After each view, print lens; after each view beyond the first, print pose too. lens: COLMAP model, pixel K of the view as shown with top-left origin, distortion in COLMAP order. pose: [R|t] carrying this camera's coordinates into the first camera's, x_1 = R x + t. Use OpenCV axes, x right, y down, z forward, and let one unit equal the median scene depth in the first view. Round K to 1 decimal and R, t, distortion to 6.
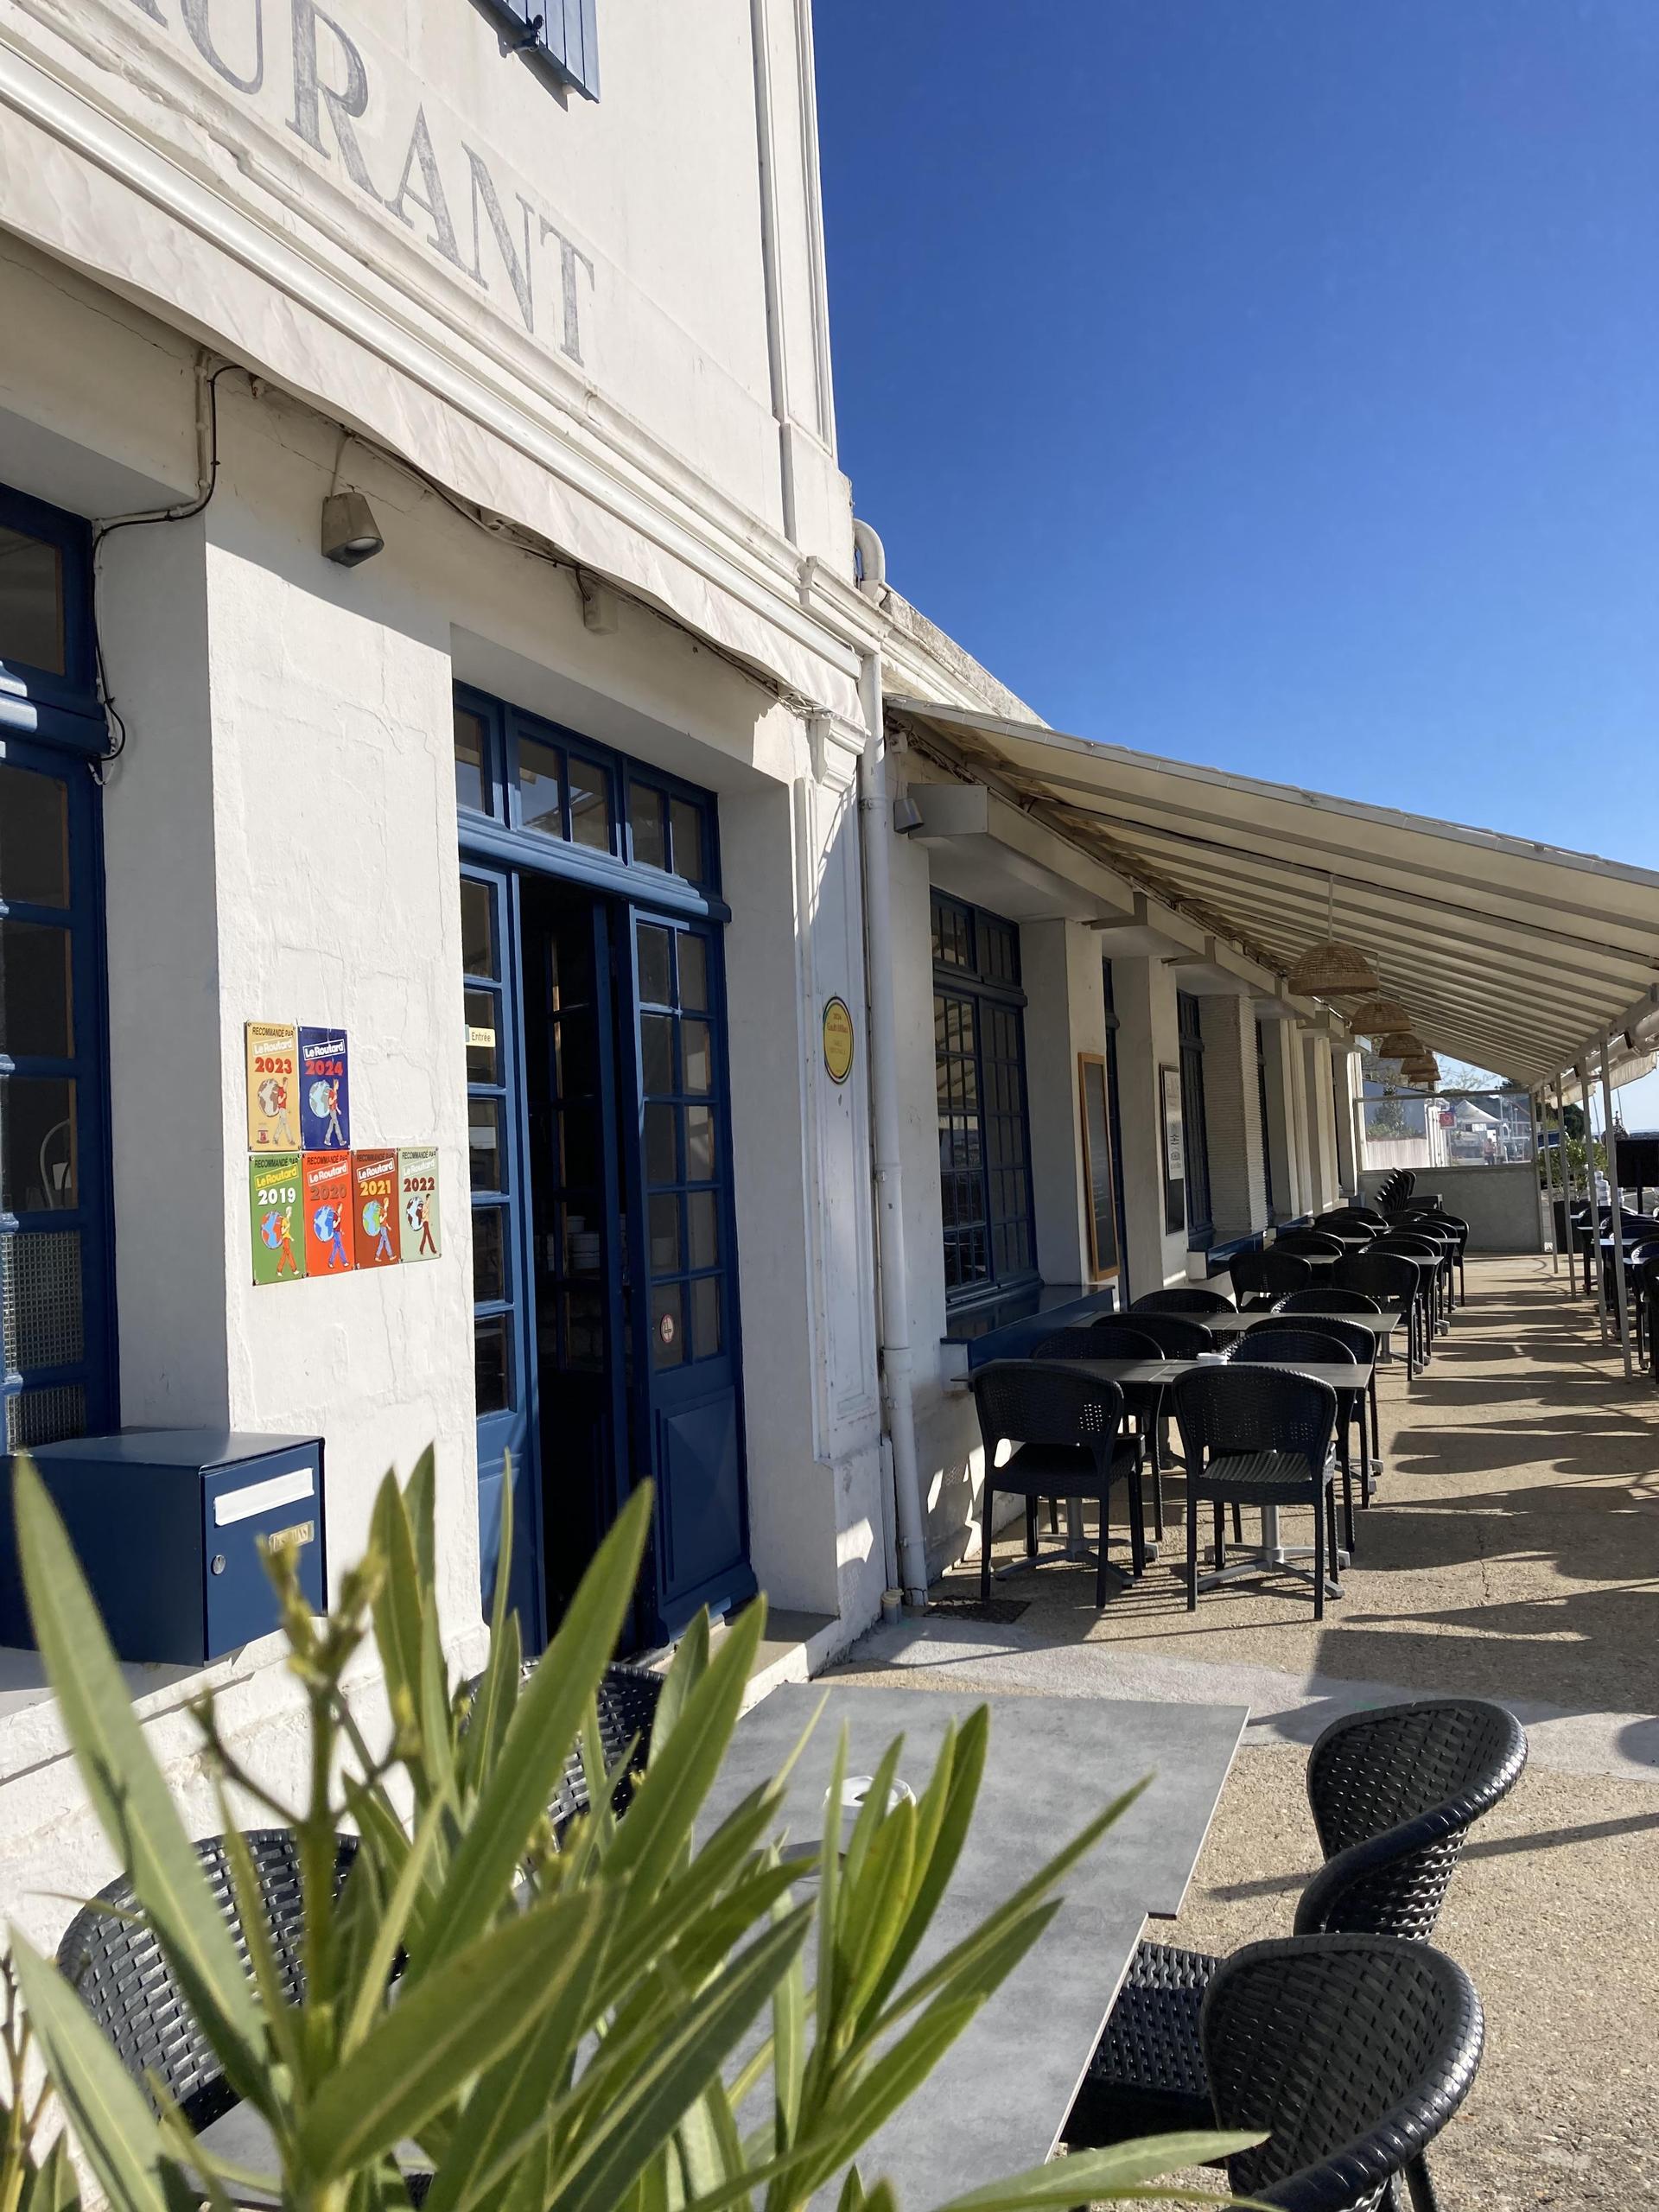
lens RADIAL K [[1796.6, 0, 847.6], [0, 1796.6, 1087.2], [0, 0, 1]] dist [0.004492, 0.007075]
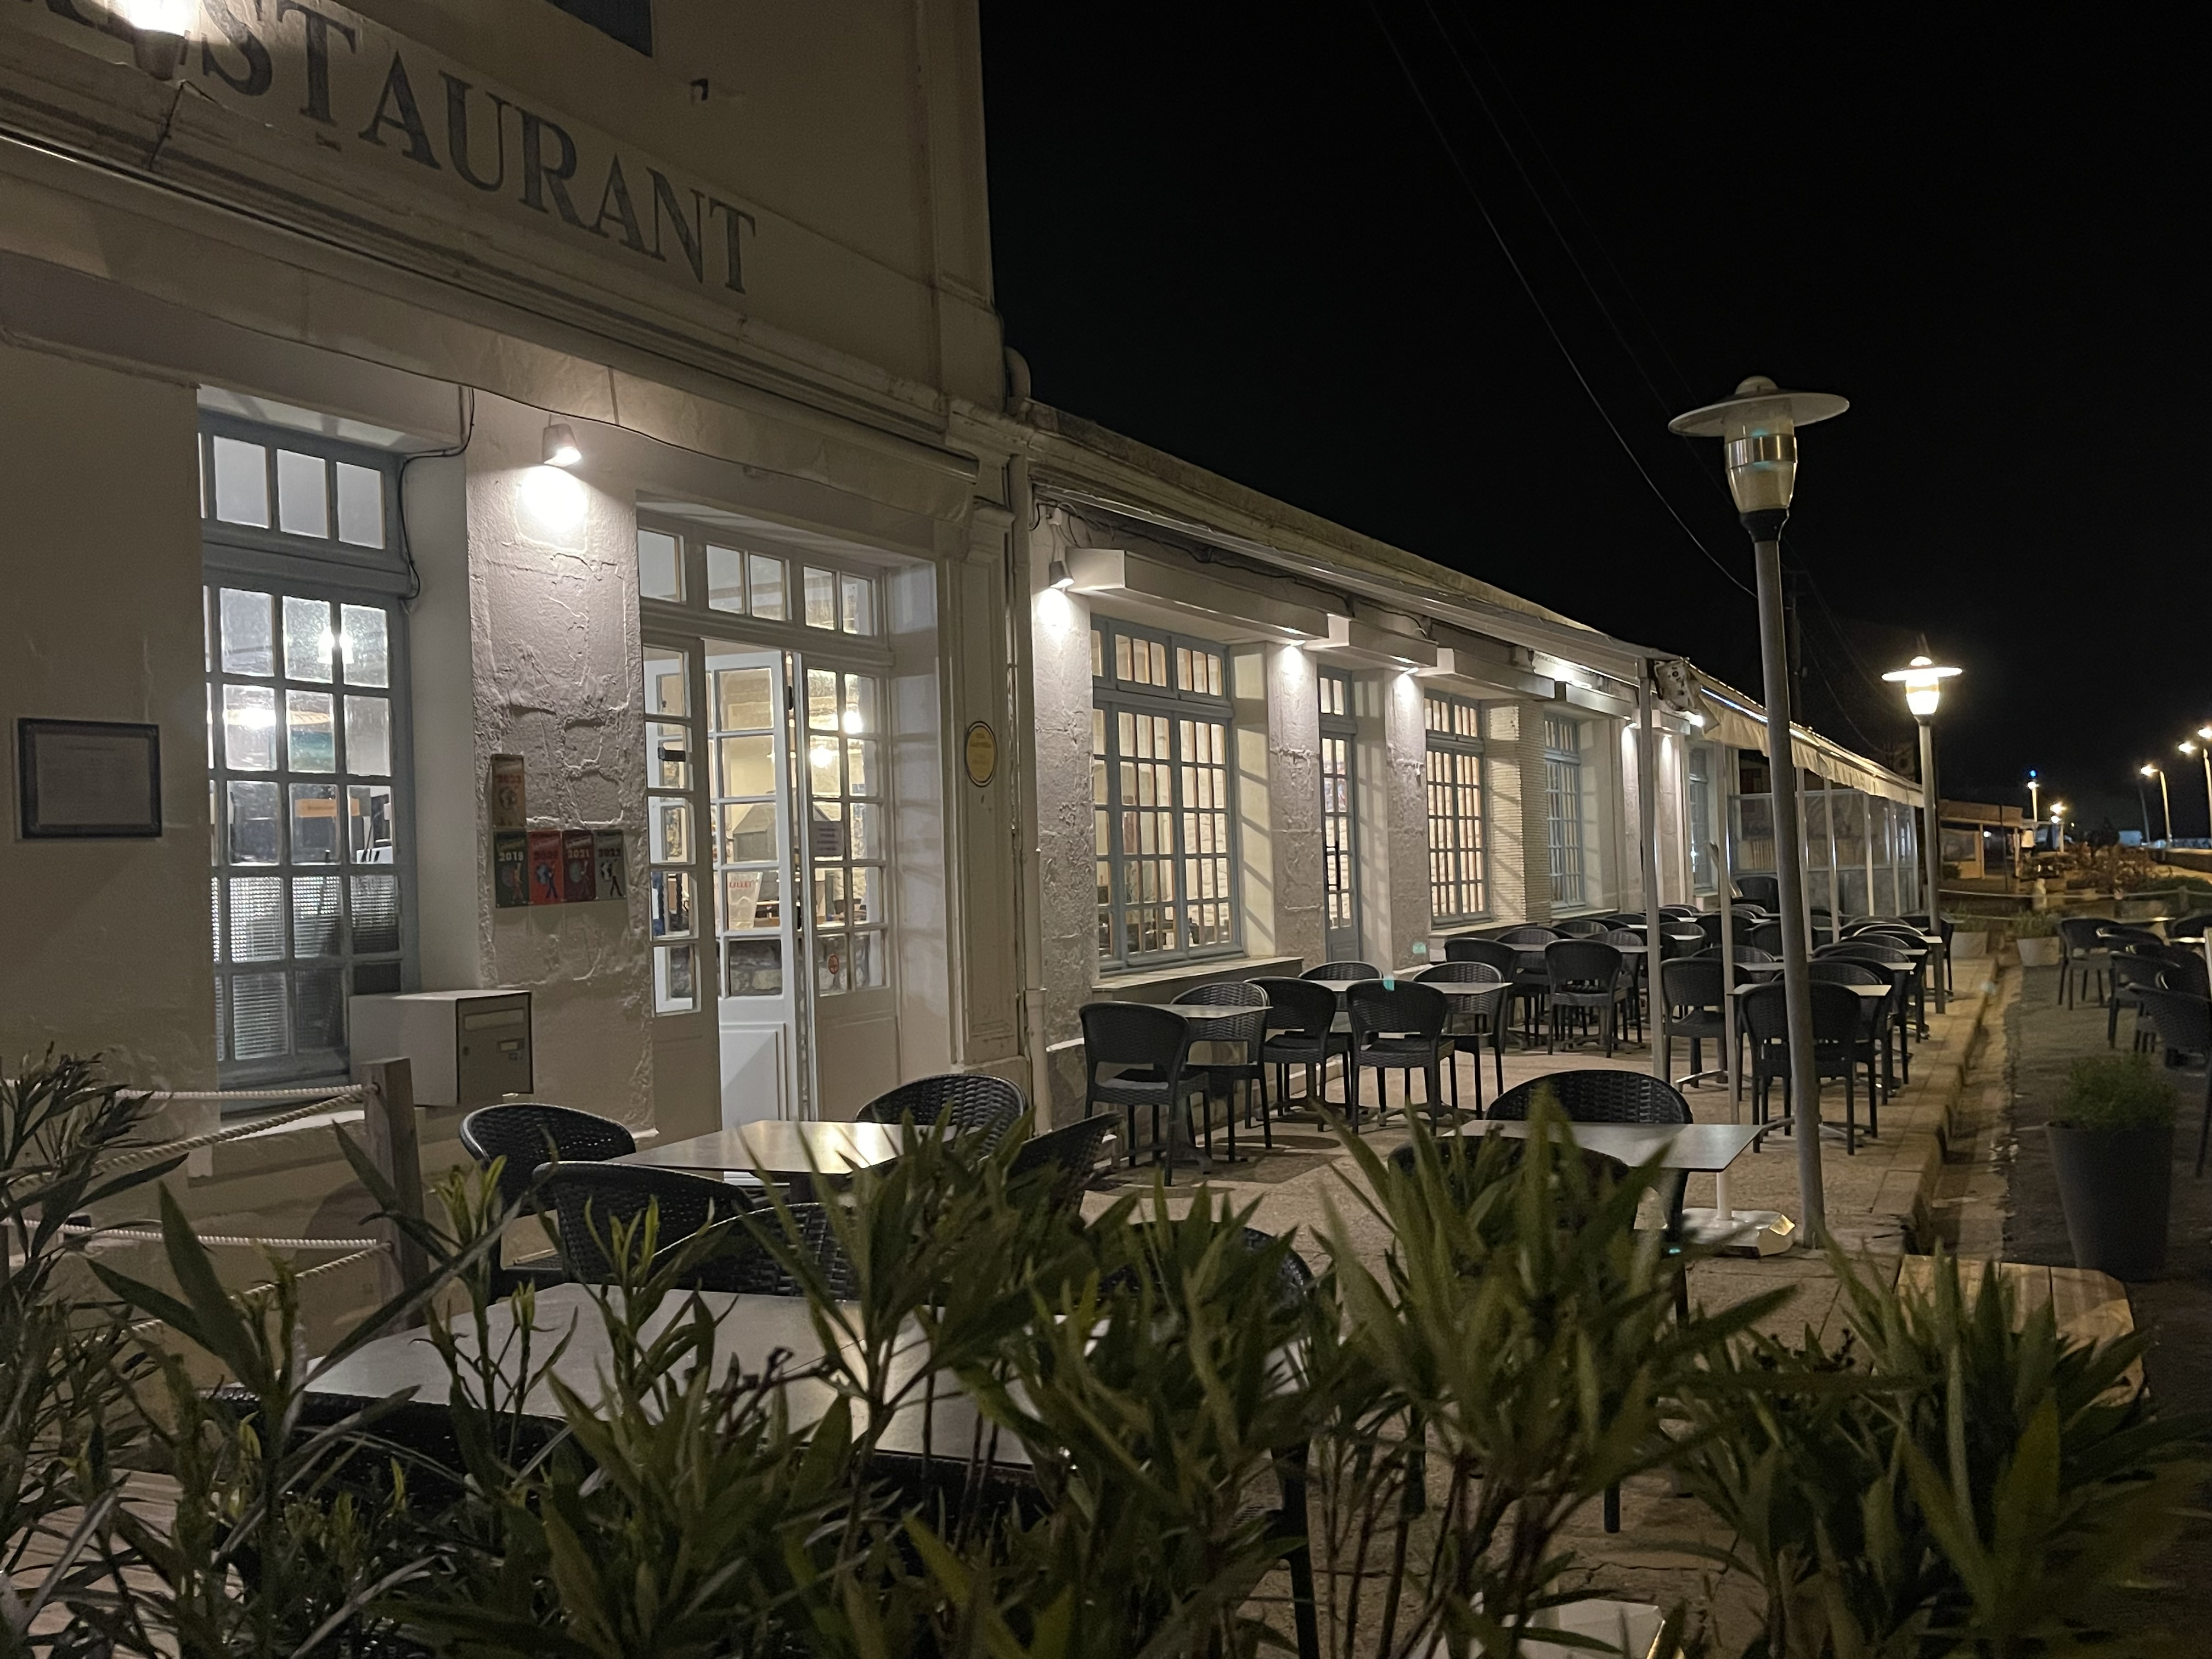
lens RADIAL K [[1960.7, 0, 1095.2], [0, 1960.7, 847.2], [0, 0, 1]] dist [-0.002708, -0.004227]
pose [[0.994153, 0.007651, -0.107712, 0.385656], [-0.003941, 0.999393, 0.034615, -0.012679], [0.107912, -0.033988, 0.993579, -0.695304]]
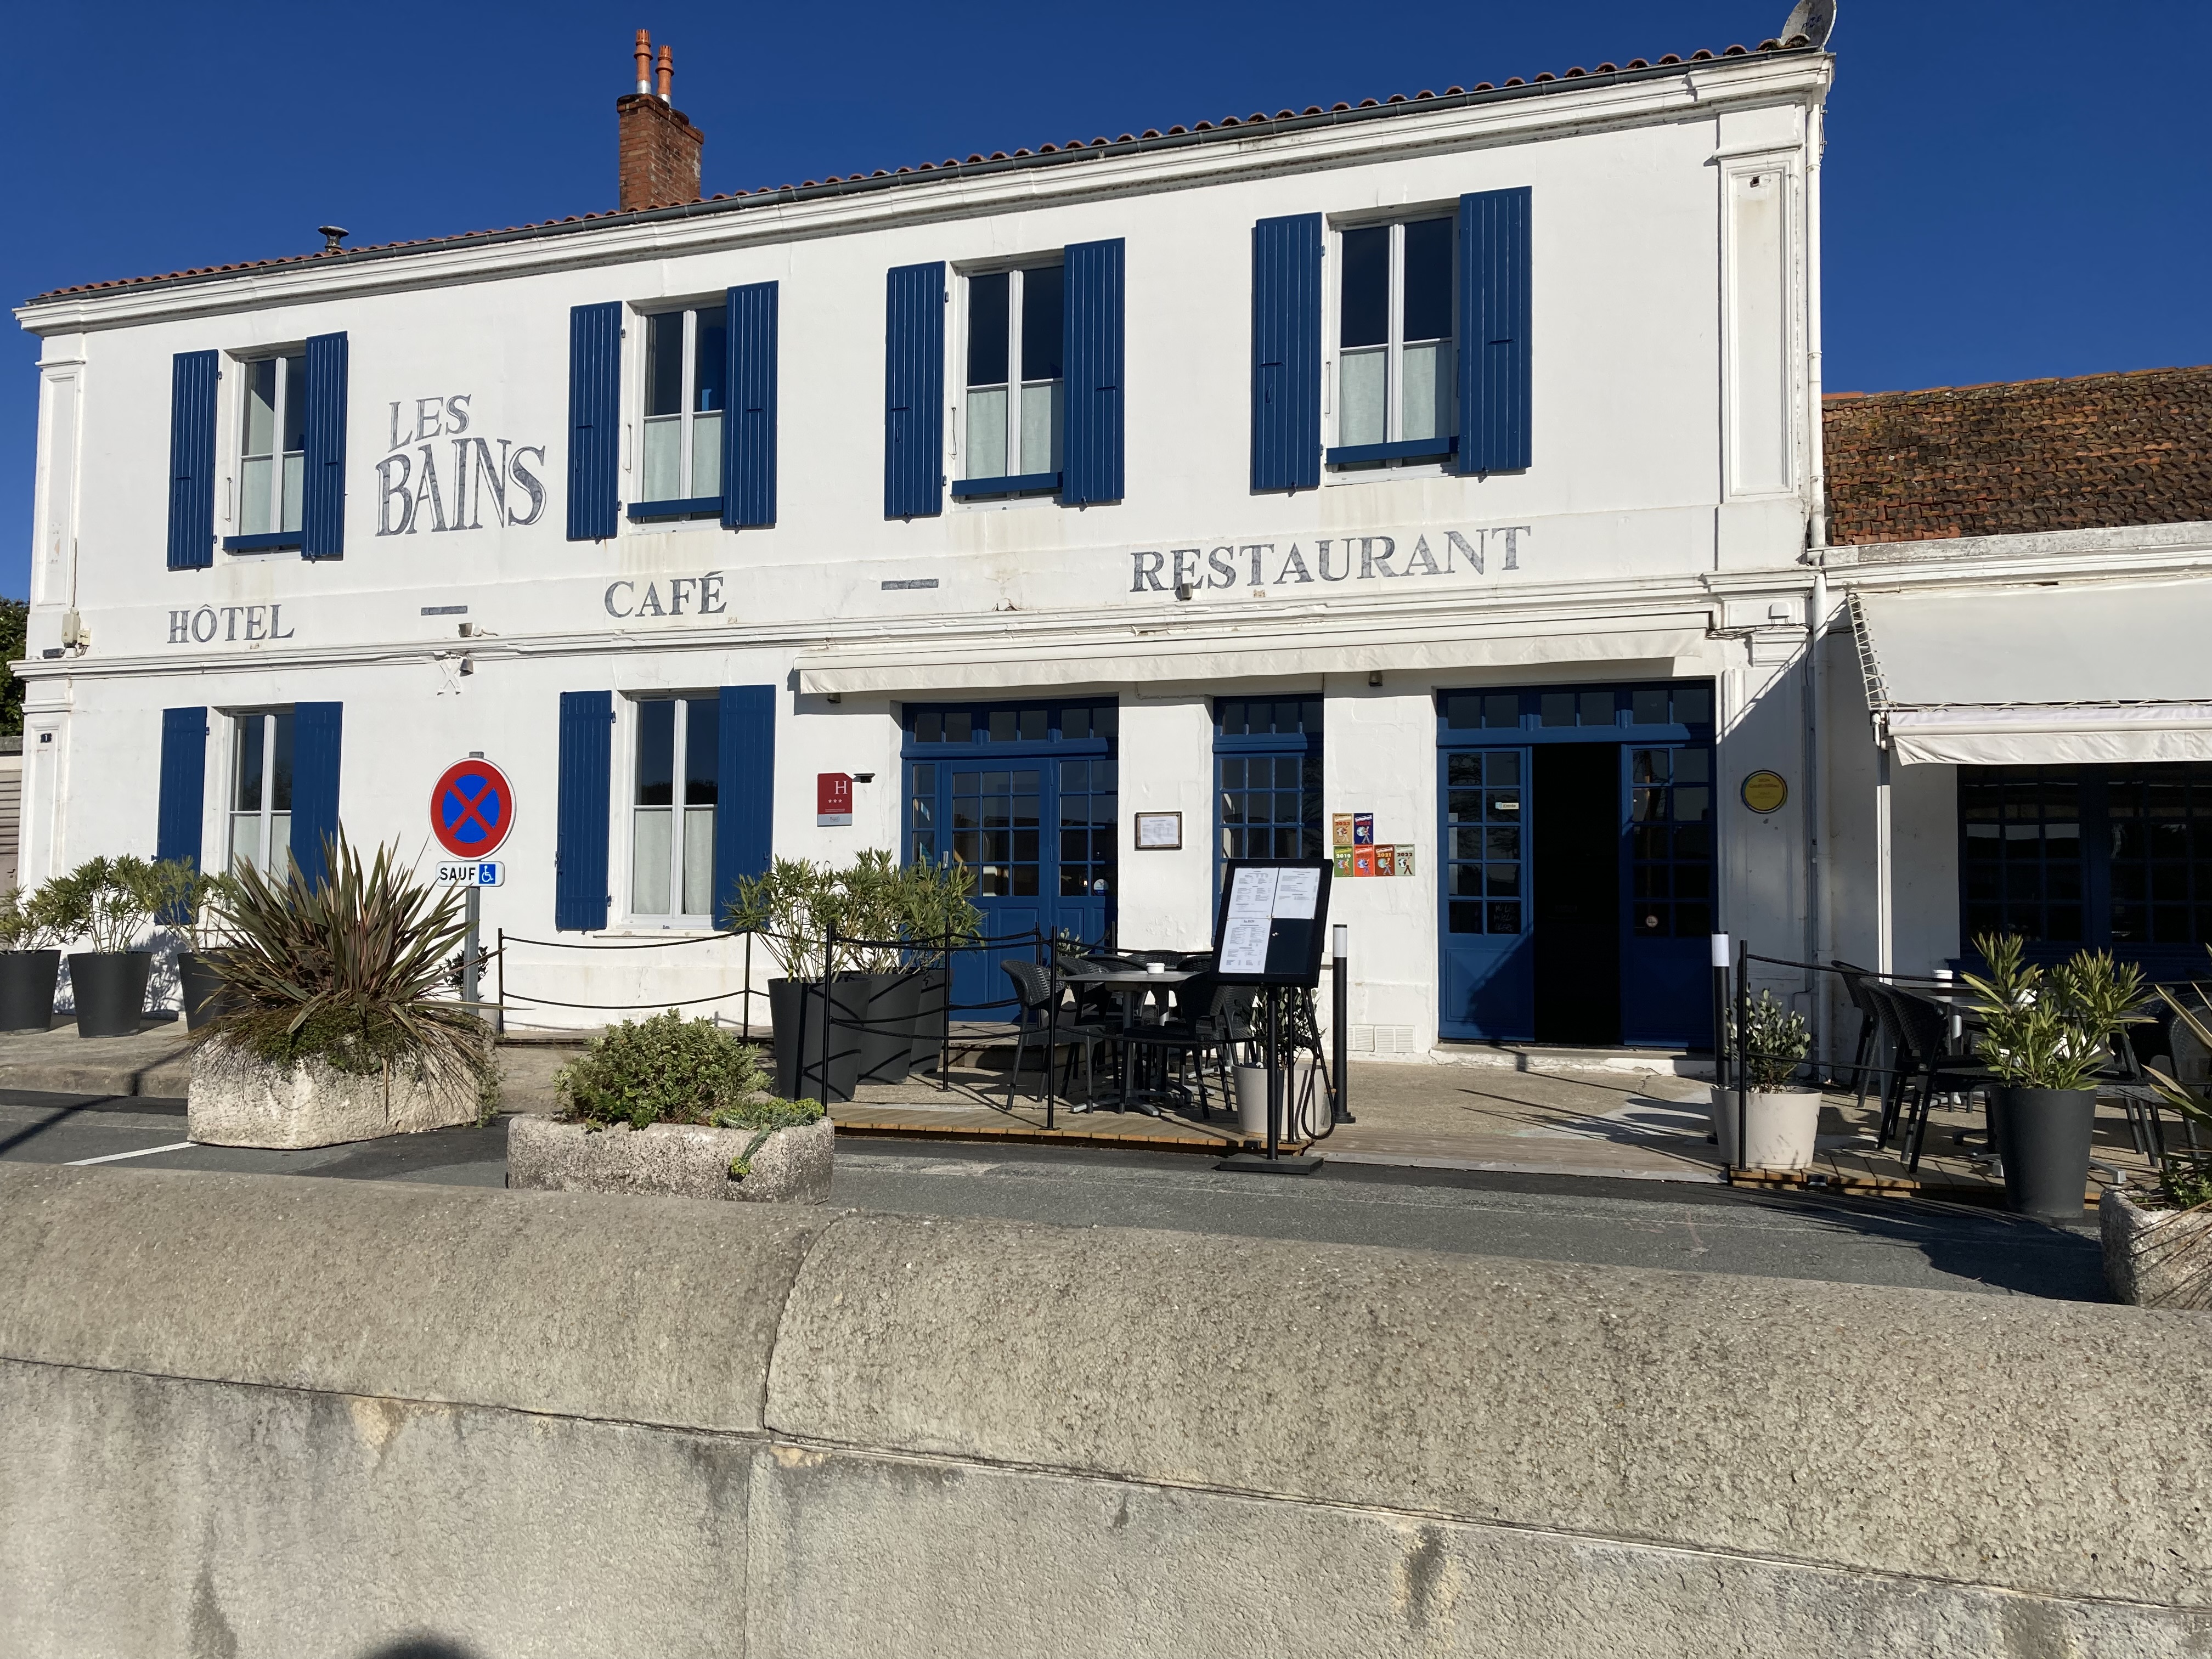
lens RADIAL K [[1796.6, 0, 1105.8], [0, 1796.6, 829.6], [0, 0, 1]] dist [0.004492, 0.007075]
pose [[-0.011700, -0.003482, -0.999925, 3.381189], [0.033337, 0.999437, -0.003870, -0.000708], [0.999376, -0.033380, -0.011578, 0.467108]]
